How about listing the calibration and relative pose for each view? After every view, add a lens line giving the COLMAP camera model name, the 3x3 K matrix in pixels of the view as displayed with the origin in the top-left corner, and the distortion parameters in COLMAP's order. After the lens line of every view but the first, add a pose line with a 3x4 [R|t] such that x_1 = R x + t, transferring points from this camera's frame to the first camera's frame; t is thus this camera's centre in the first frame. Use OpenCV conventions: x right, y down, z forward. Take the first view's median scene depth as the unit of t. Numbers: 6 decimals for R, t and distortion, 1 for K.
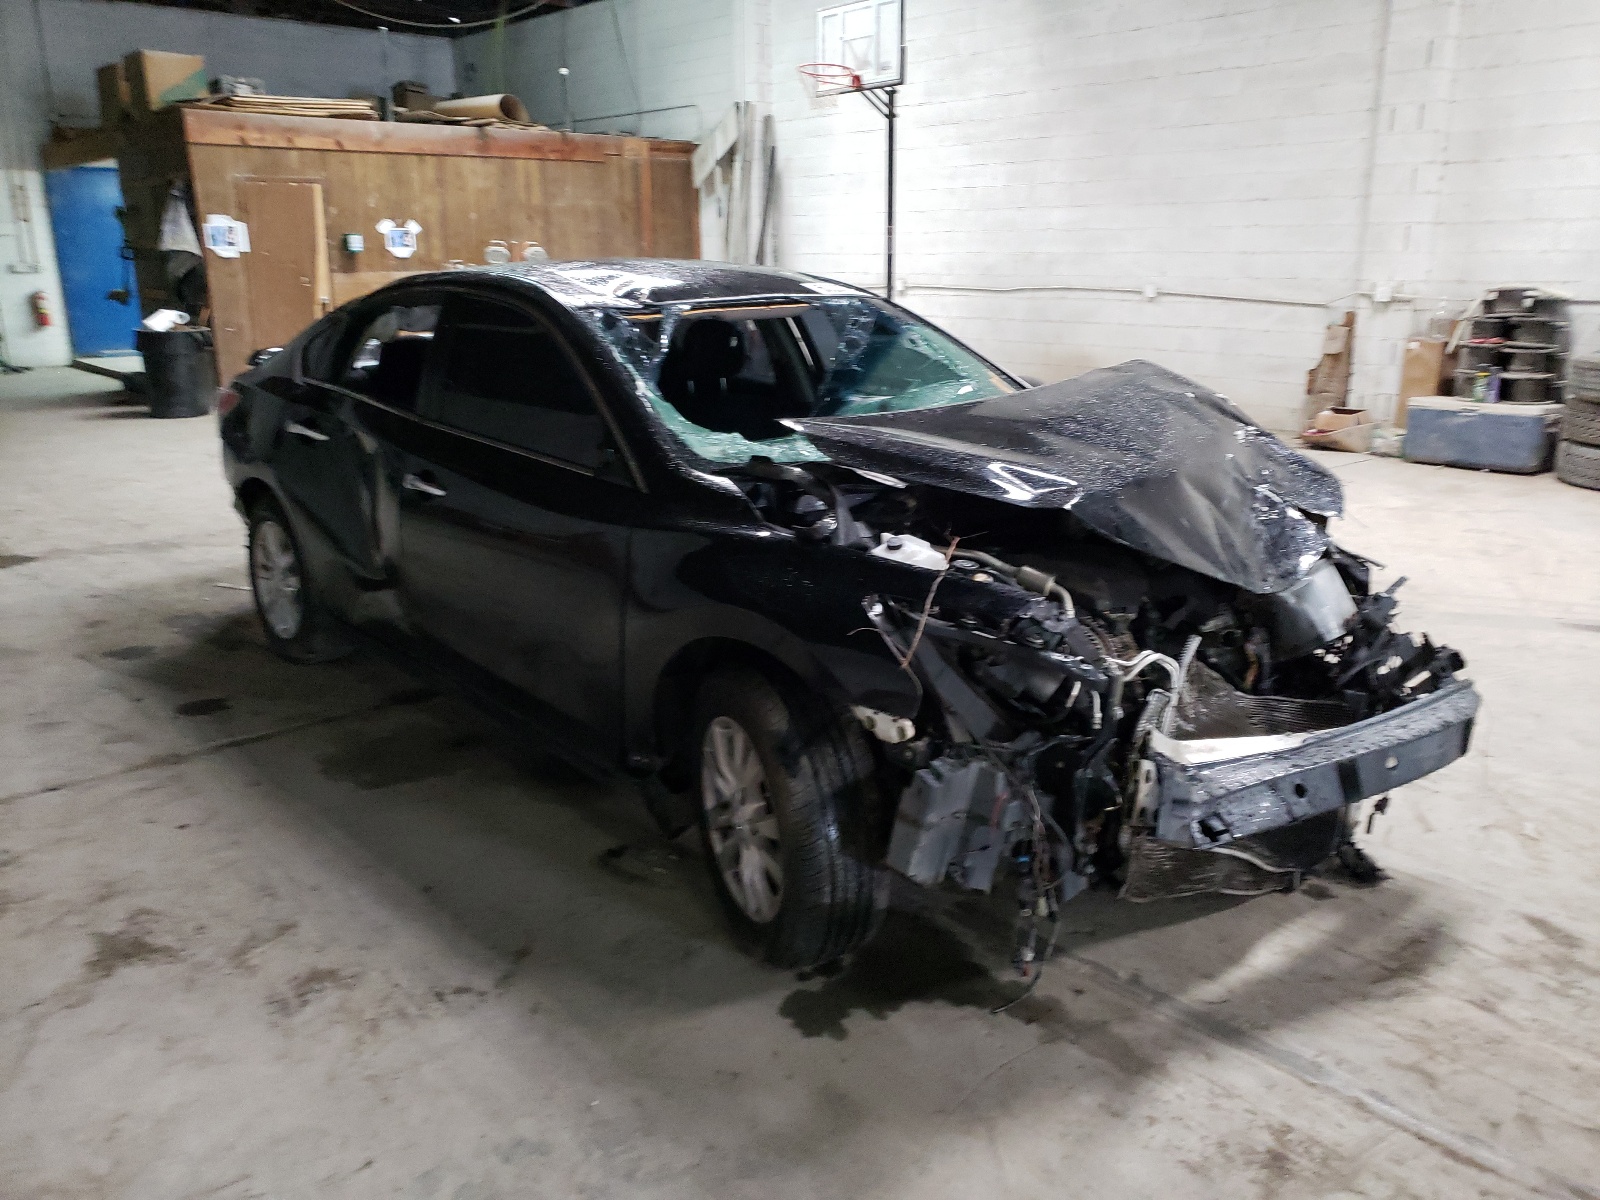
lens RADIAL K [[1249.9, 0, 808.8], [0, 1249.9, 599.6], [0, 0, 1]] dist [-0.010448, 0.036323]
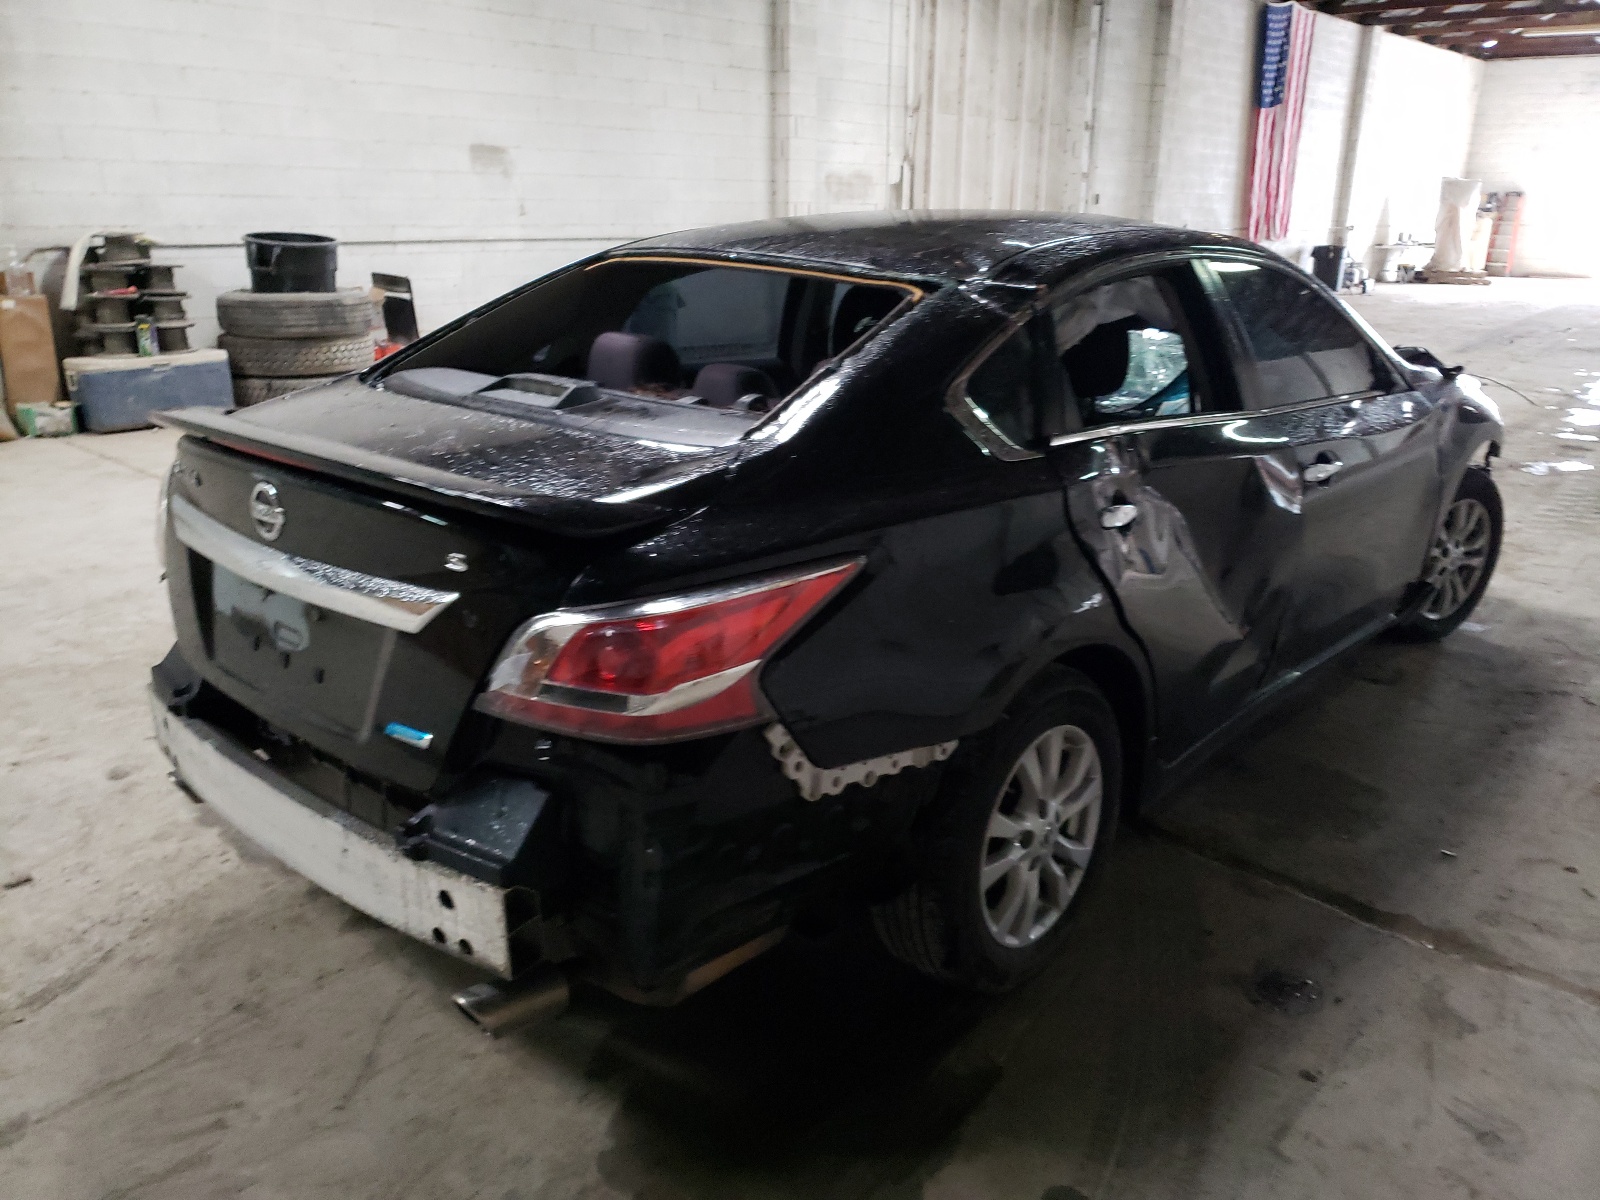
lens RADIAL K [[1249.9, 0, 809.2], [0, 1249.9, 608.0], [0, 0, 1]] dist [-0.010448, 0.036323]
pose [[-0.117507, -0.316271, 0.941363, -0.354421], [0.264627, 0.903683, 0.336644, -0.125369], [-0.957165, 0.288668, -0.022495, 0.432051]]
